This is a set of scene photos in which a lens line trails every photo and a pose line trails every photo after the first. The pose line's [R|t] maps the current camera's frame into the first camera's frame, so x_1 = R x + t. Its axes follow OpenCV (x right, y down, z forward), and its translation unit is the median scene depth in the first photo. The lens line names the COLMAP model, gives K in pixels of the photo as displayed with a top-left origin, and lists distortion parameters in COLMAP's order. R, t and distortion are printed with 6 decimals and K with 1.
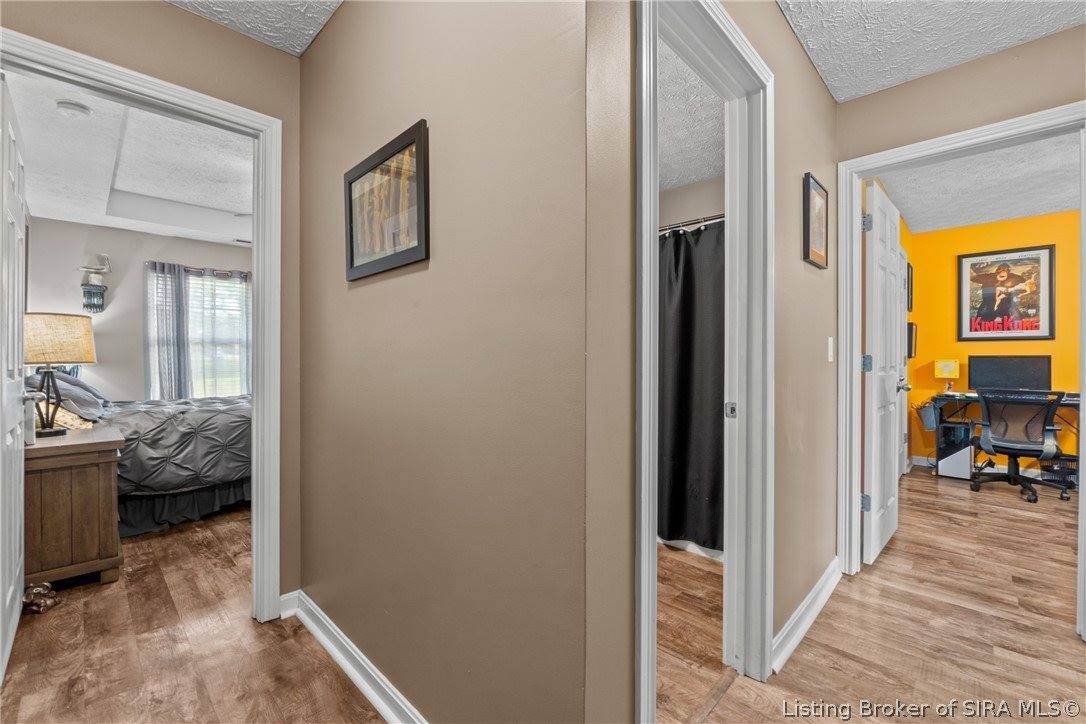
lens RADIAL K [[452.9, 0, 539.6], [0, 452.9, 358.8], [0, 0, 1]] dist [-0.010546, -0.000134]
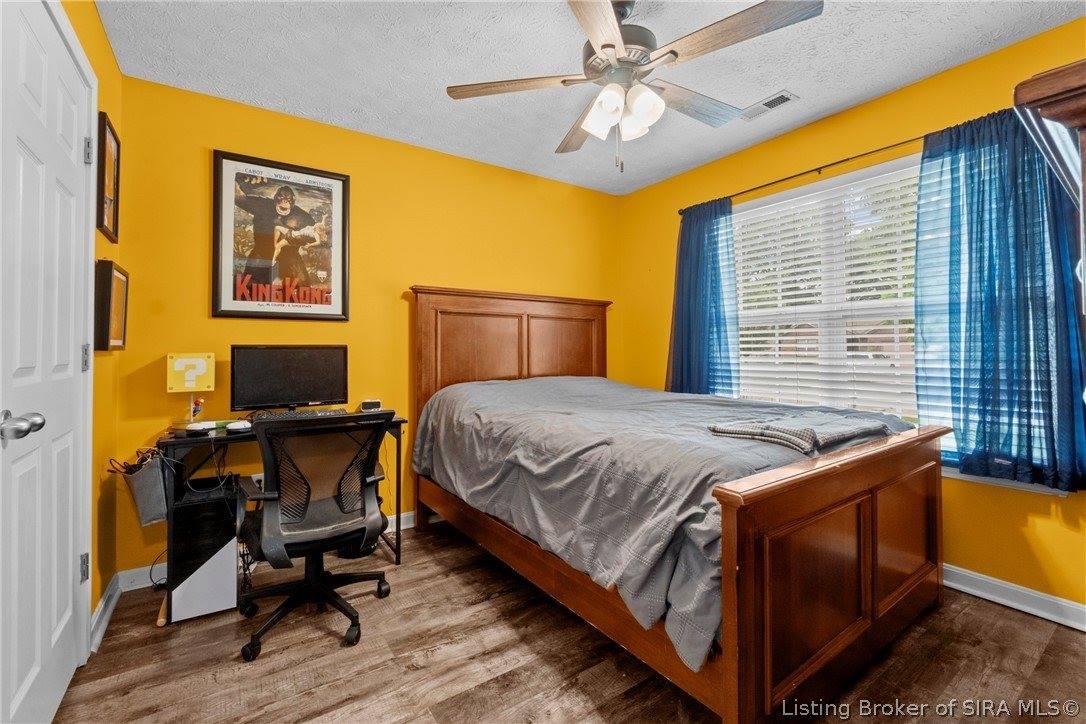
lens RADIAL K [[465.5, 0, 541.8], [0, 465.5, 342.9], [0, 0, 1]] dist [-0.003417, -0.000461]
pose [[0.194396, 0.014756, 0.980812, 0.513805], [0.005522, 0.999855, -0.016137, 0.000853], [-0.980908, 0.008553, 0.194286, 0.559390]]
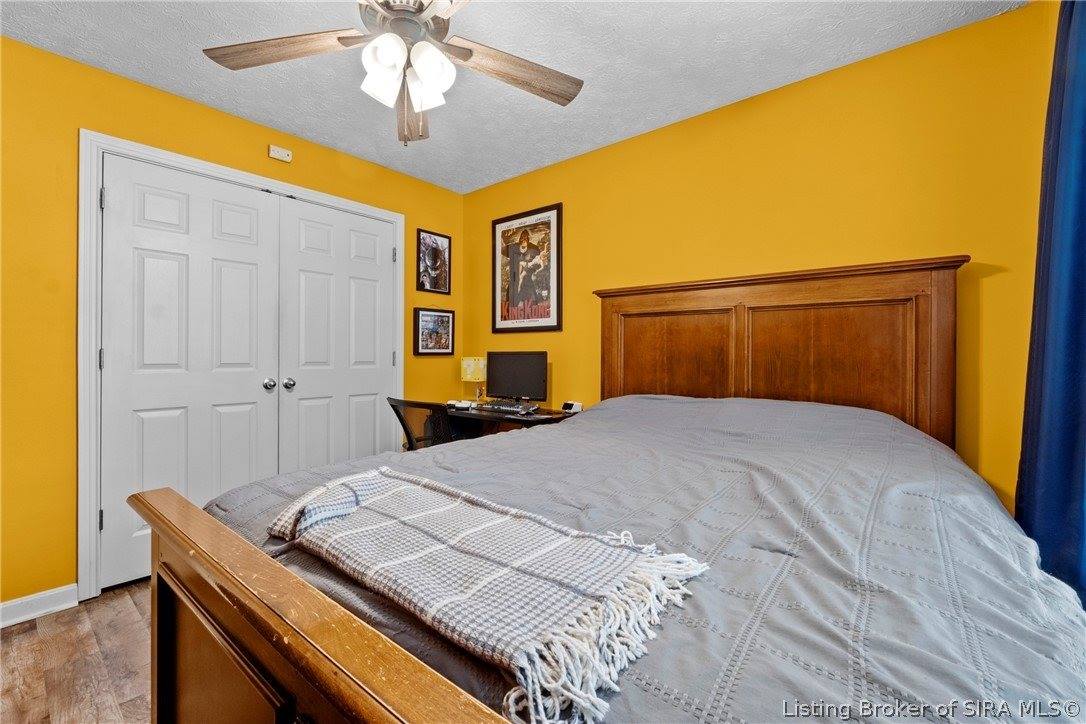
lens RADIAL K [[460.1, 0, 543.6], [0, 460.1, 359.1], [0, 0, 1]] dist [-0.005230, 0.000023]
pose [[0.995375, 0.002921, 0.096022, 0.994688], [-0.003437, 0.999981, 0.005212, 0.000497], [-0.096004, -0.005518, 0.995366, 0.223714]]
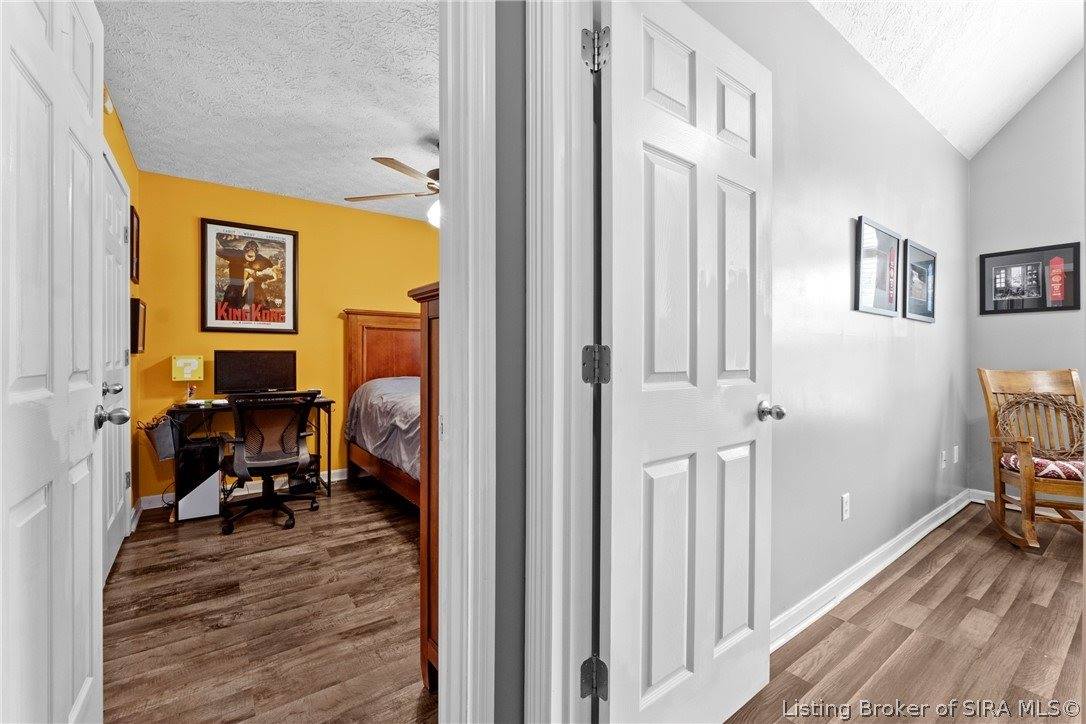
lens RADIAL K [[460.1, 0, 543.6], [0, 460.1, 359.1], [0, 0, 1]] dist [-0.005230, 0.000023]
pose [[0.160687, -0.006576, 0.986983, 0.273586], [-0.001591, 0.999975, 0.006922, 0.001554], [-0.987004, -0.002682, 0.160673, 0.320894]]
